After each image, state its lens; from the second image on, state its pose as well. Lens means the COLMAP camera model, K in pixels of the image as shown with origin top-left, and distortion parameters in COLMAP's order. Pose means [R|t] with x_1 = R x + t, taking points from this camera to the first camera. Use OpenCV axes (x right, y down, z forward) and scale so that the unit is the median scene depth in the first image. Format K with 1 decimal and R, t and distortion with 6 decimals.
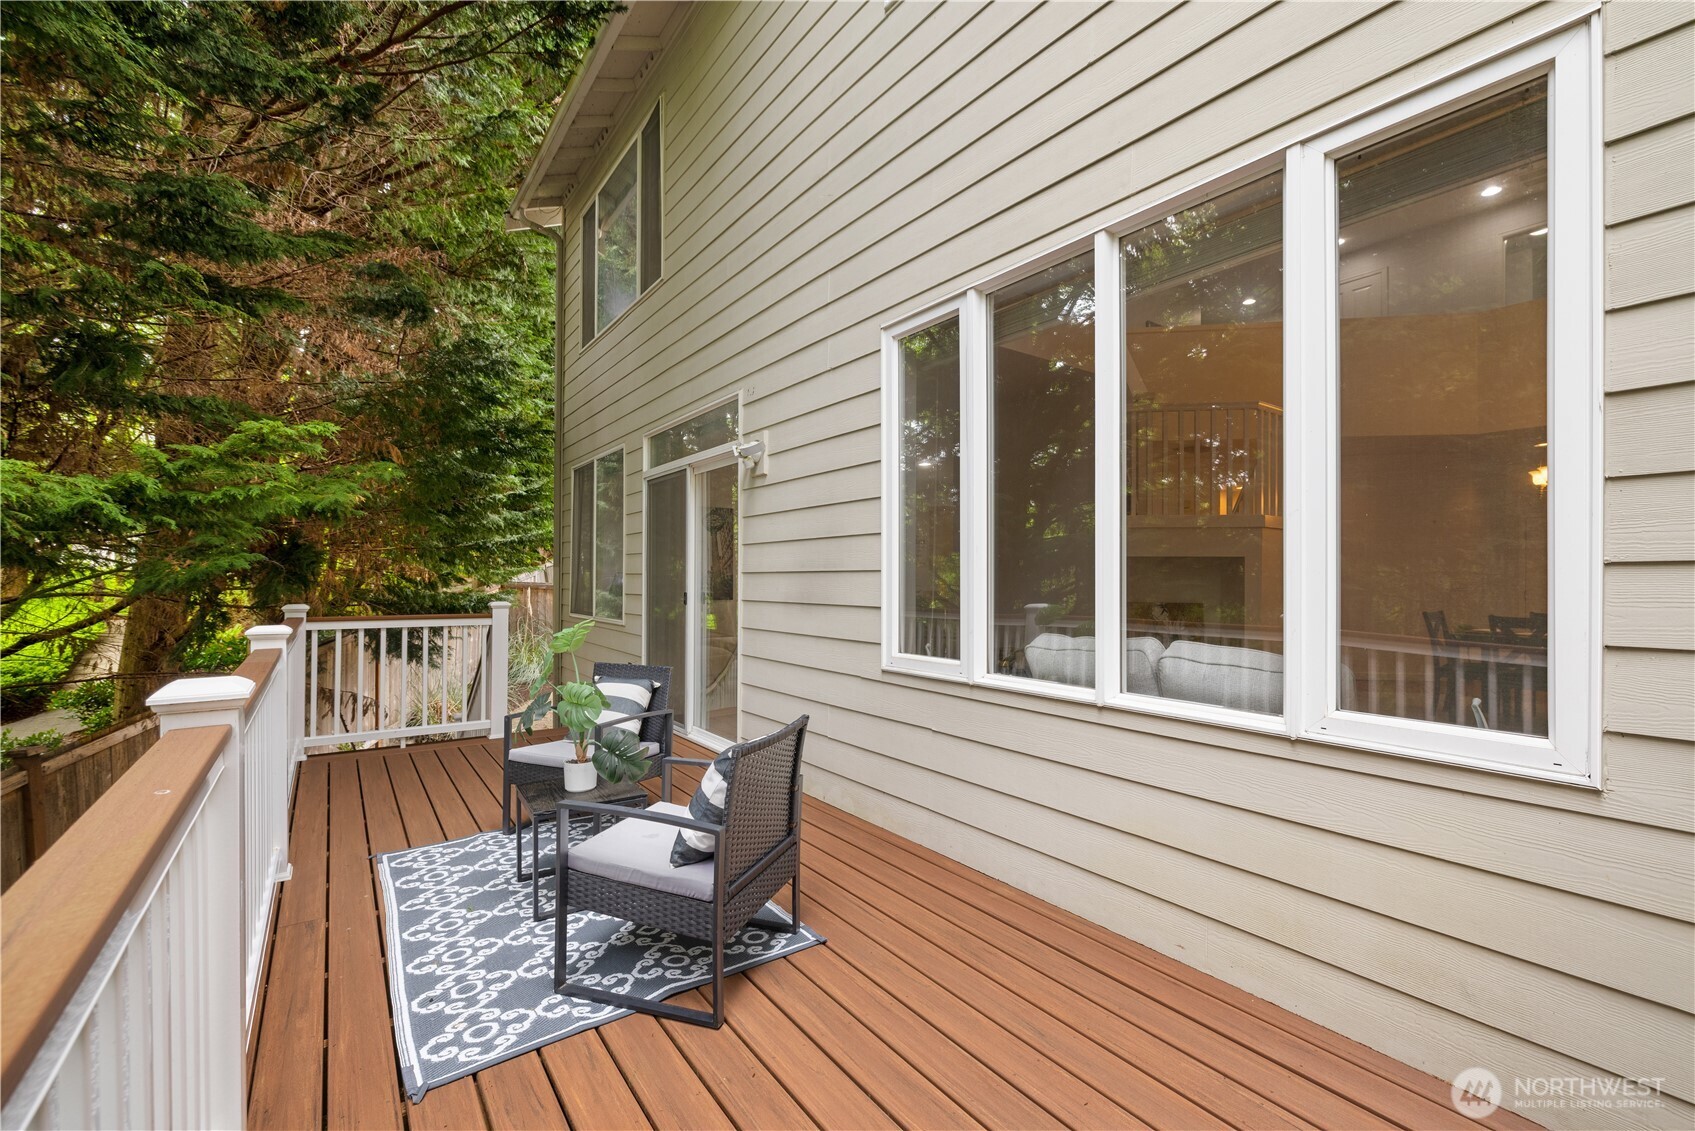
lens RADIAL K [[736.2, 0, 864.2], [0, 736.2, 573.2], [0, 0, 1]] dist [0.001840, 0.000157]
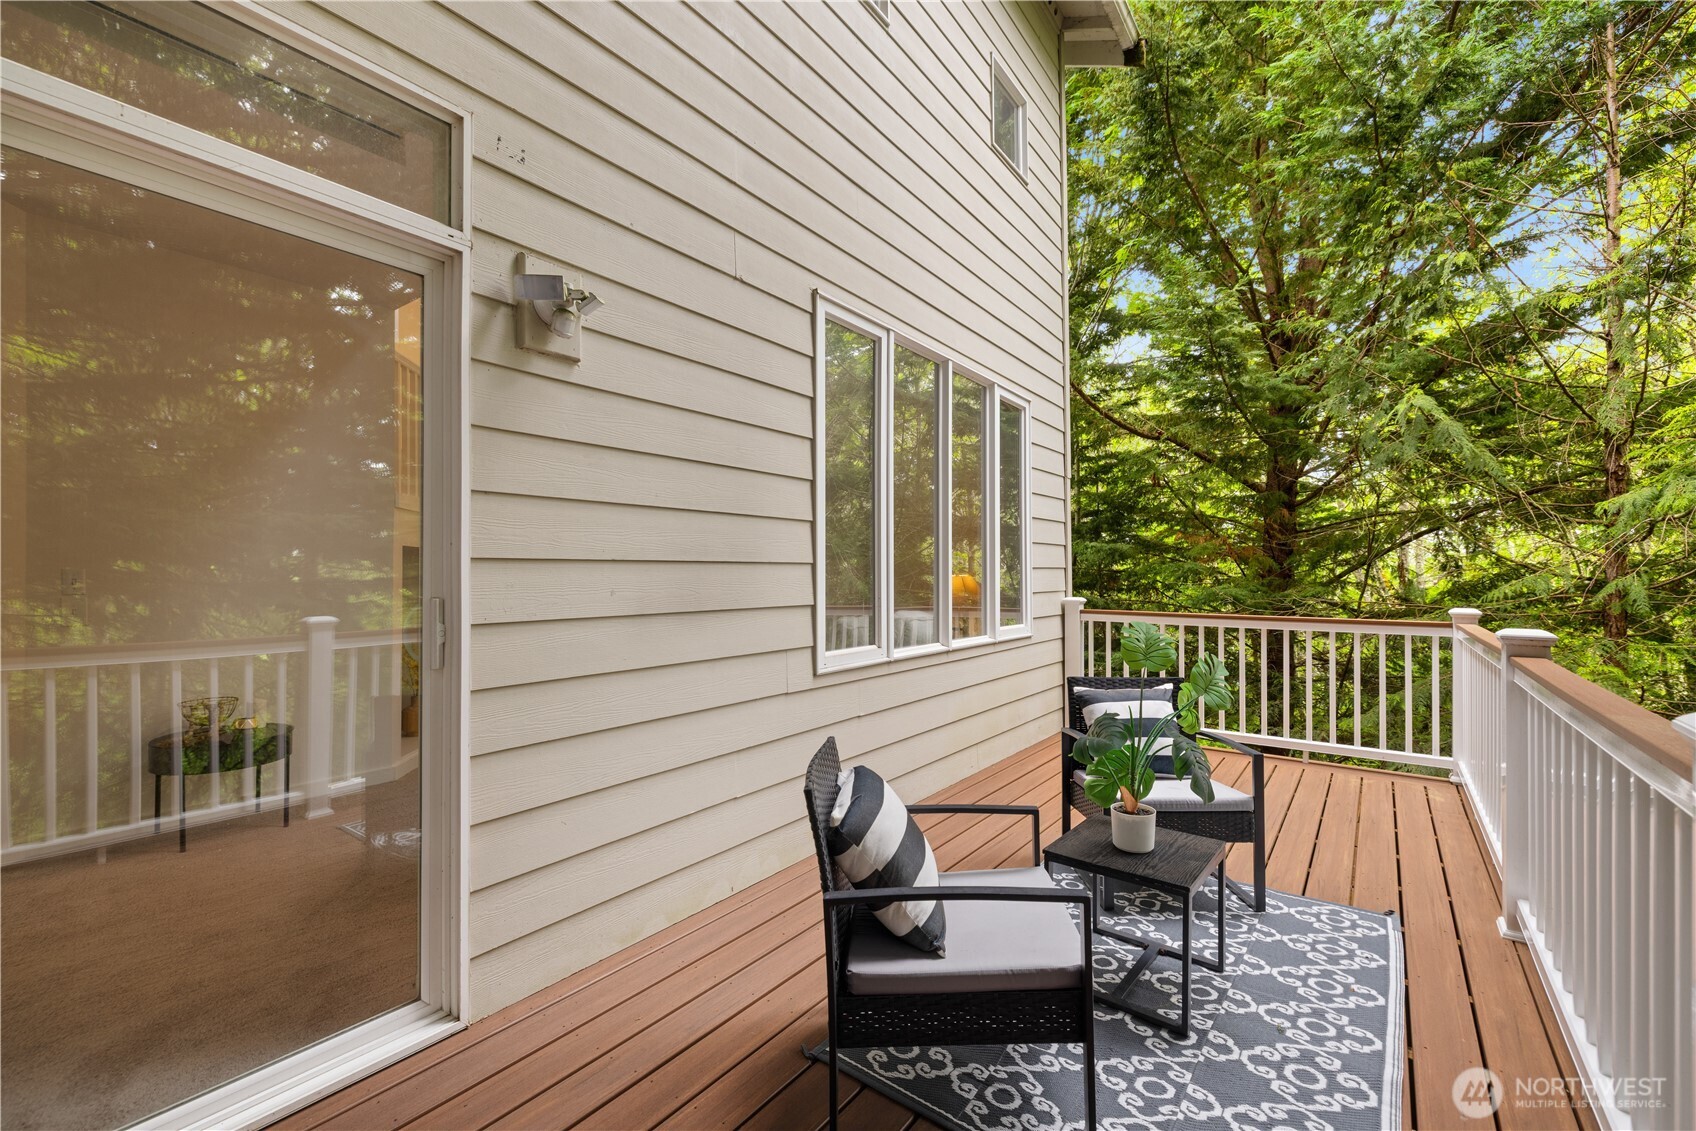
lens RADIAL K [[736.7, 0, 863.2], [0, 736.7, 548.5], [0, 0, 1]] dist [0.001840, 0.000157]
pose [[-0.325116, 0.040603, 0.944802, -1.185820], [0.004371, 0.999132, -0.041434, 0.022960], [-0.945664, -0.009341, -0.325011, 1.750253]]
